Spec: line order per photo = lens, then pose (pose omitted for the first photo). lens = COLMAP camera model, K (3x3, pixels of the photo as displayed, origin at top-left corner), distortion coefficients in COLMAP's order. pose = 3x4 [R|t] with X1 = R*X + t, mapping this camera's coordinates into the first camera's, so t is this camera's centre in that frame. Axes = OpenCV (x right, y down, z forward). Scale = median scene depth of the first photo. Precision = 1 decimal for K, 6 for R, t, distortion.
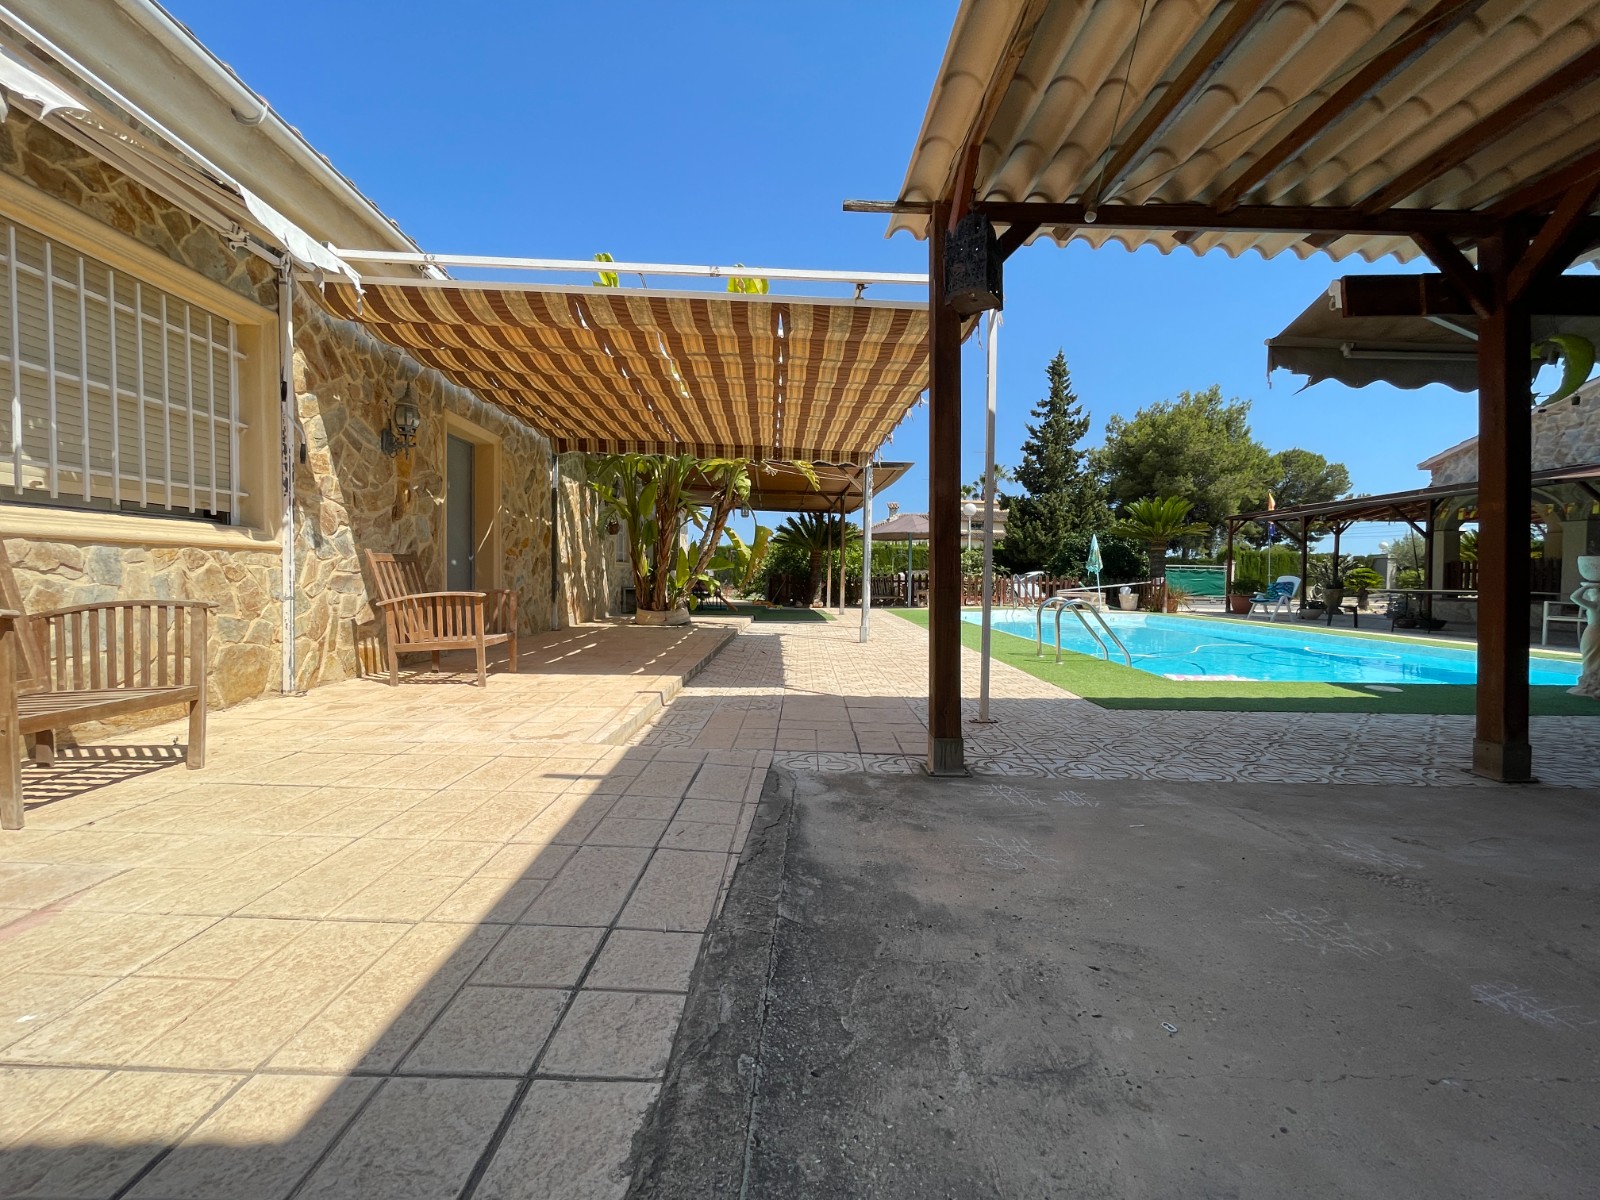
lens RADIAL K [[639.5, 0, 786.4], [0, 639.5, 596.1], [0, 0, 1]] dist [-0.002097, -0.001793]
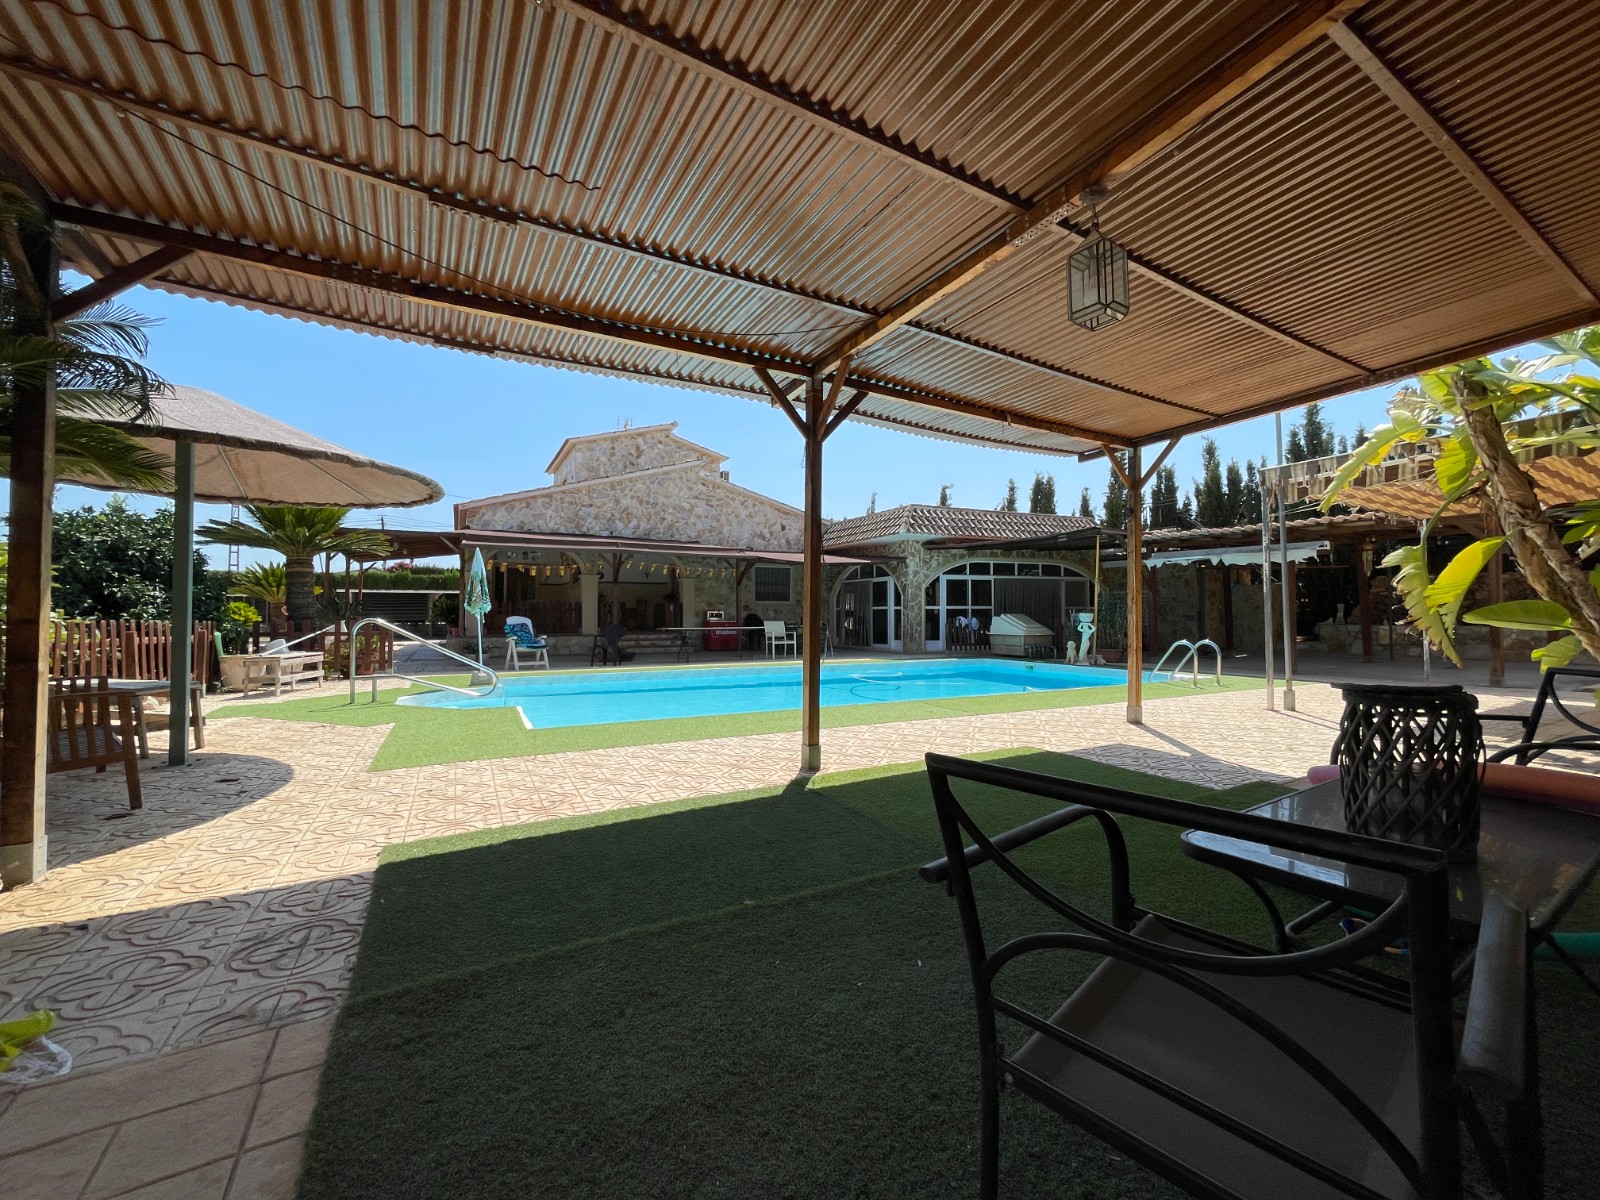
lens RADIAL K [[639.5, 0, 798.2], [0, 639.5, 598.5], [0, 0, 1]] dist [-0.002097, -0.001793]
pose [[-0.501019, 0.010493, 0.865372, -0.287011], [0.019861, 0.999803, -0.000624, -0.083459], [-0.865208, 0.016875, -0.501129, 1.931601]]
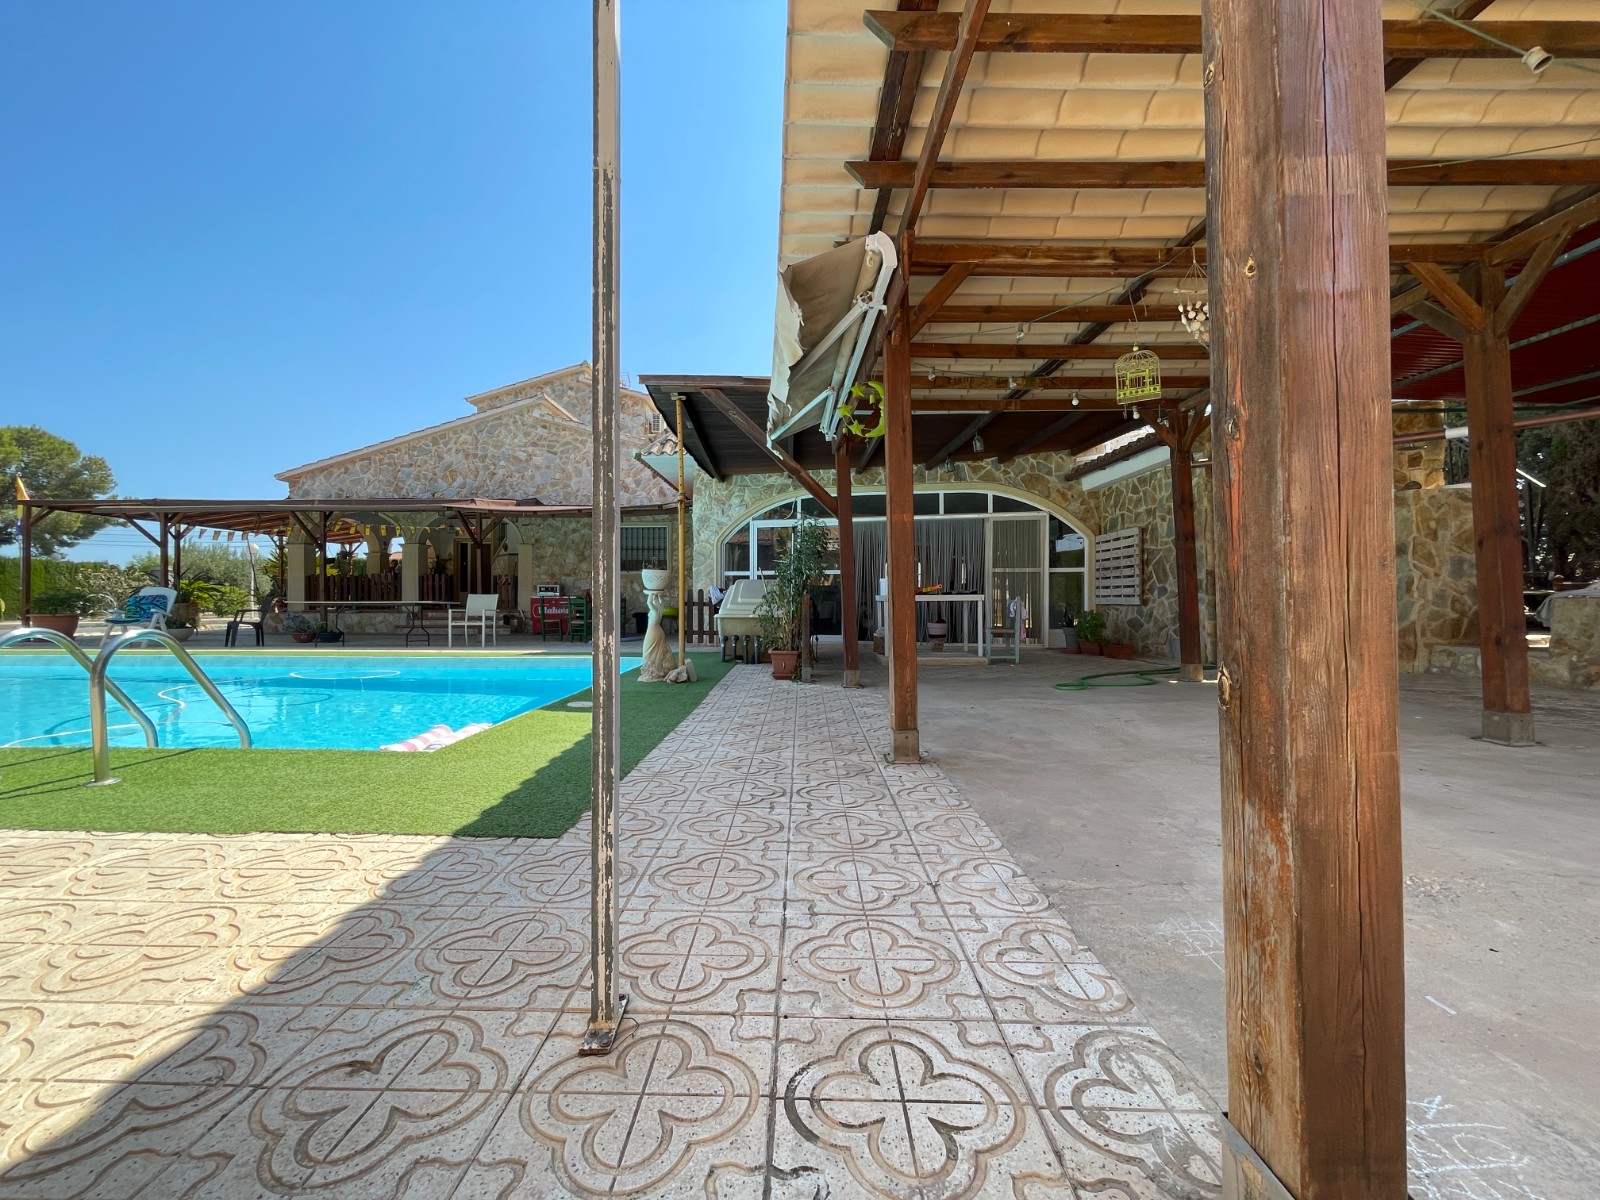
lens RADIAL K [[639.5, 0, 802.7], [0, 639.5, 597.3], [0, 0, 1]] dist [-0.002097, -0.001793]
pose [[-0.017793, -0.008199, 0.999808, -0.002084], [0.028756, 0.999549, 0.008709, -0.006145], [-0.999428, 0.028905, -0.017549, 0.397636]]
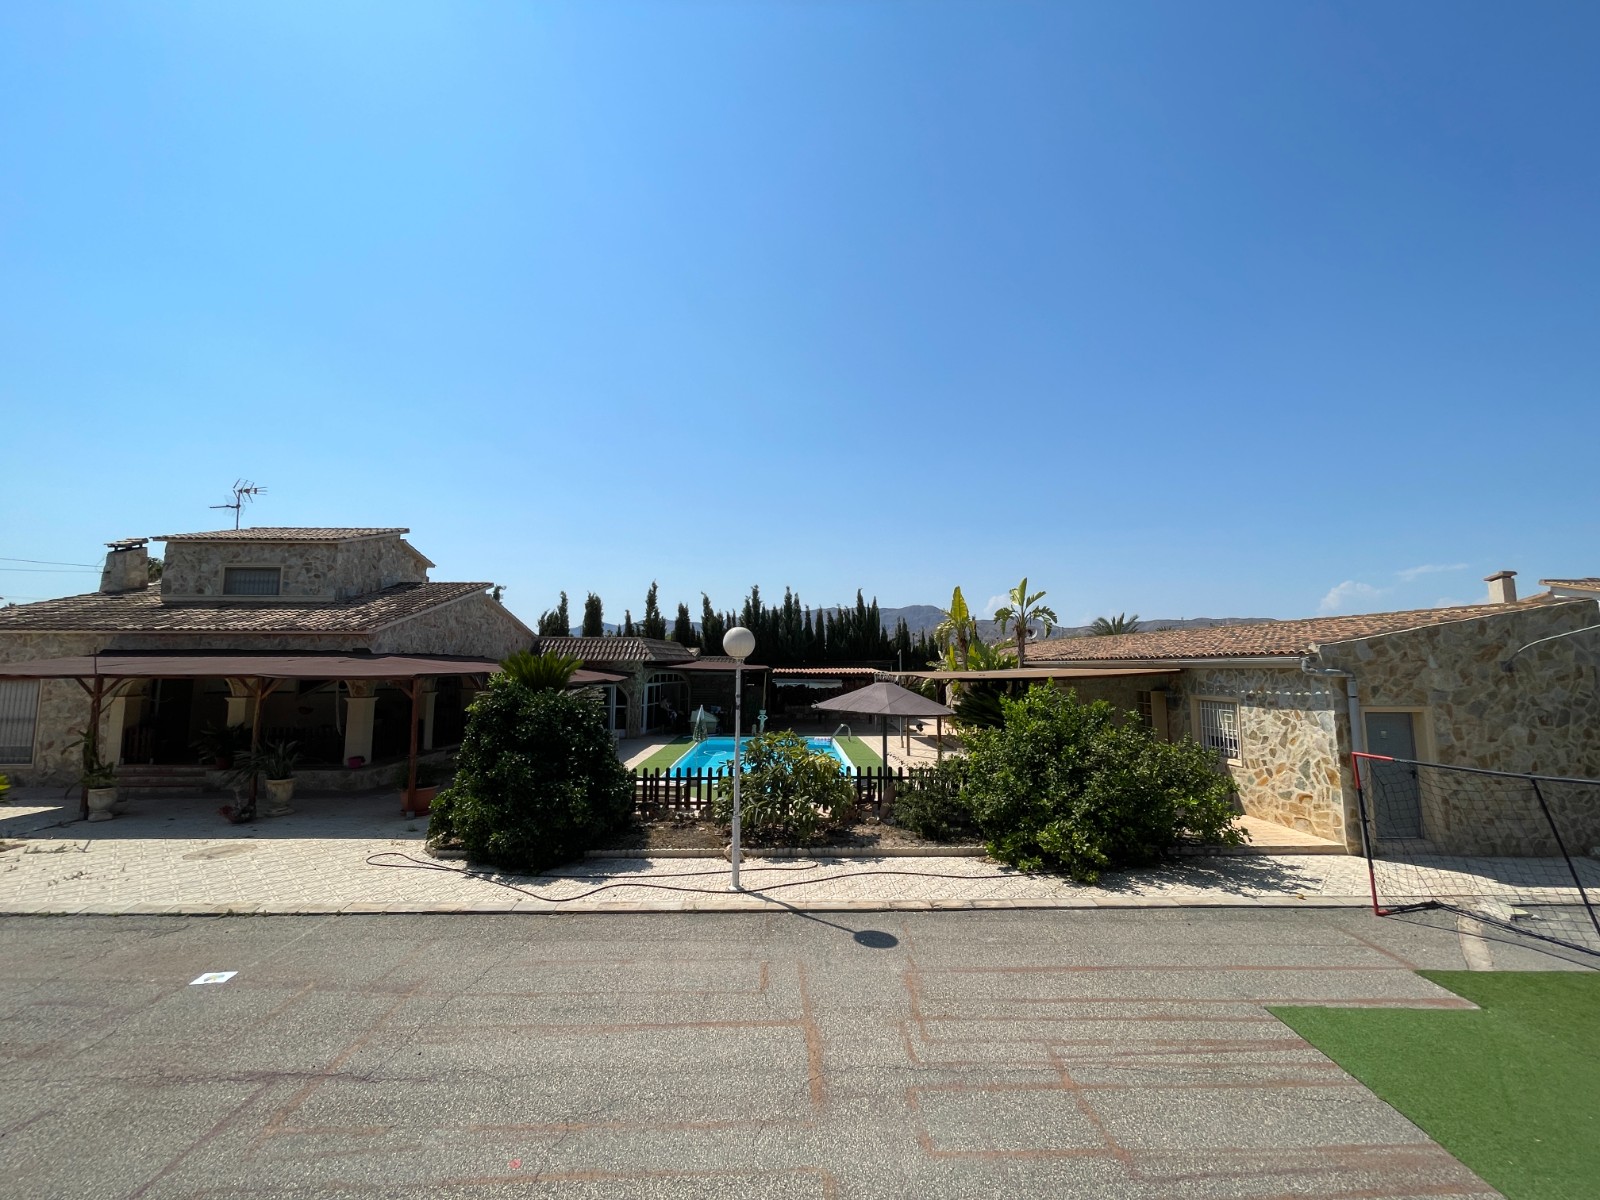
lens RADIAL K [[639.5, 0, 799.0], [0, 639.5, 599.1], [0, 0, 1]] dist [-0.002097, -0.001793]
pose [[-0.999437, -0.016927, -0.028953, 0.629747], [-0.014508, 0.996542, -0.081820, -0.323801], [0.030238, -0.081353, -0.996227, 3.721313]]
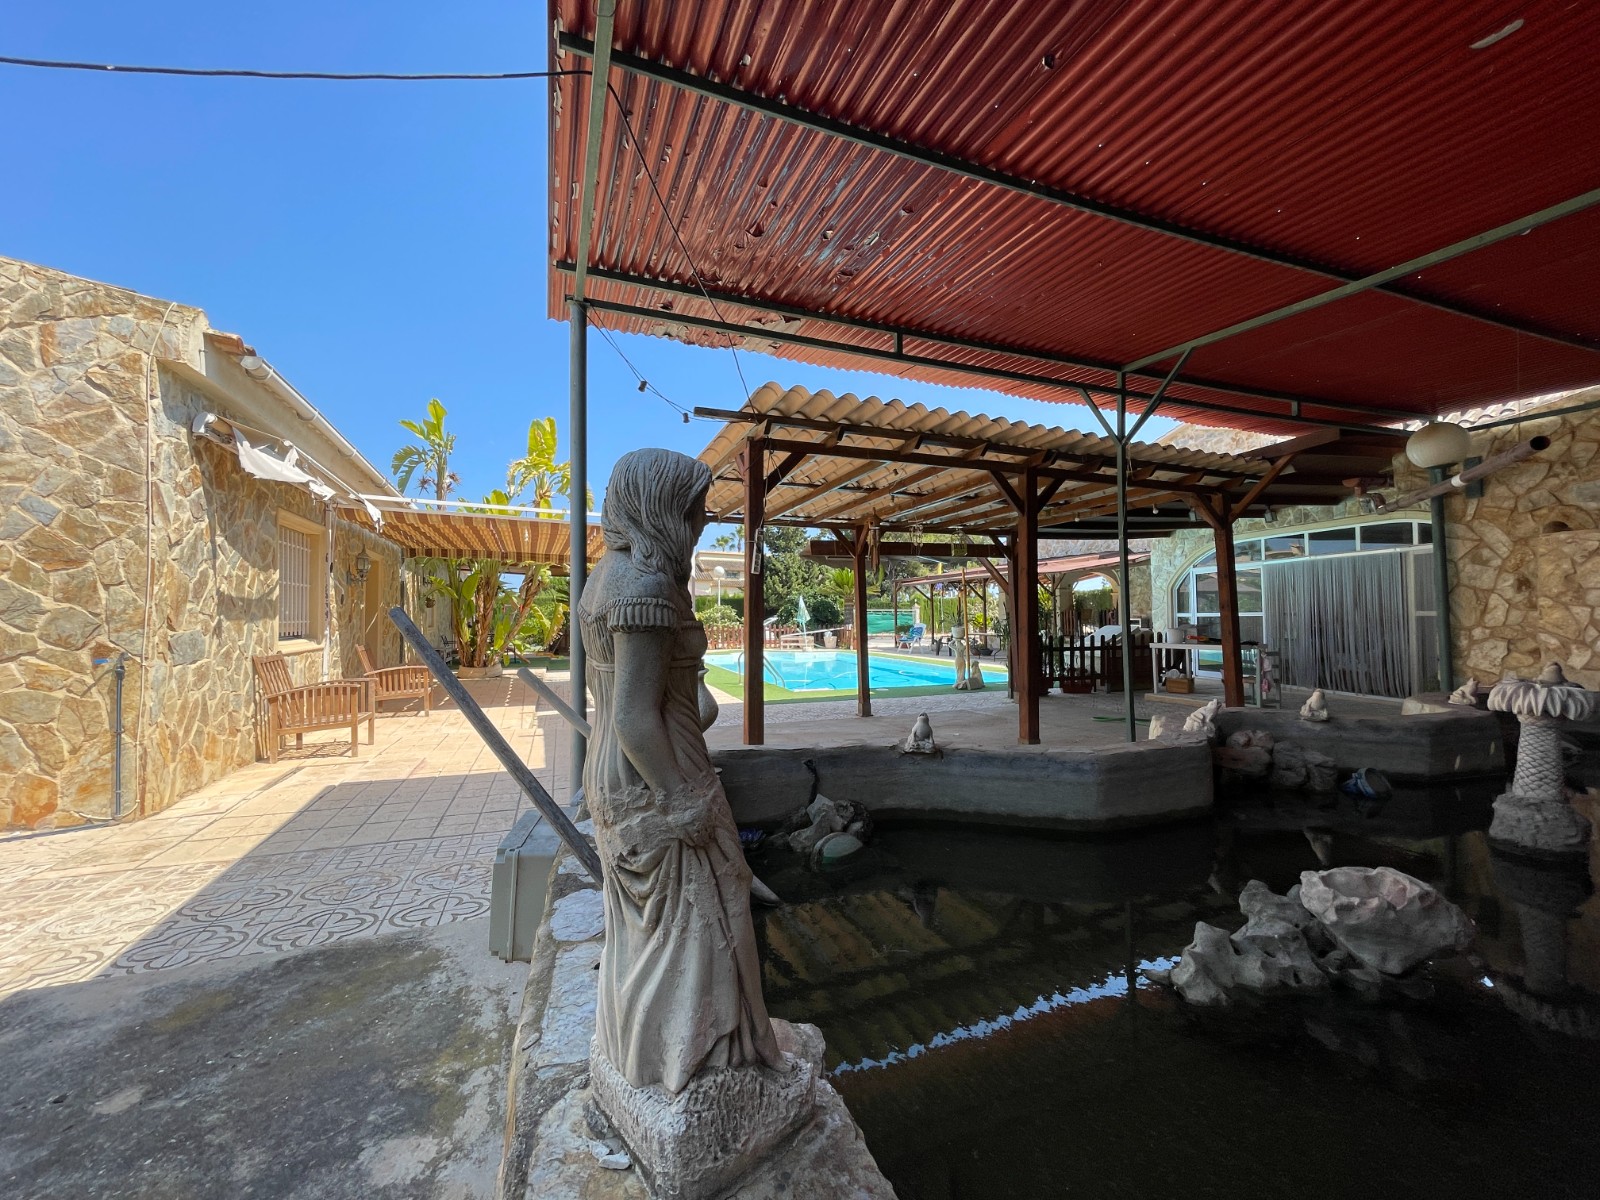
lens RADIAL K [[639.5, 0, 795.7], [0, 639.5, 593.0], [0, 0, 1]] dist [-0.002097, -0.001793]
pose [[0.931004, -0.004974, 0.364975, -0.072894], [0.028601, 0.997827, -0.059359, -0.035803], [-0.363887, 0.065702, 0.929123, -0.534752]]
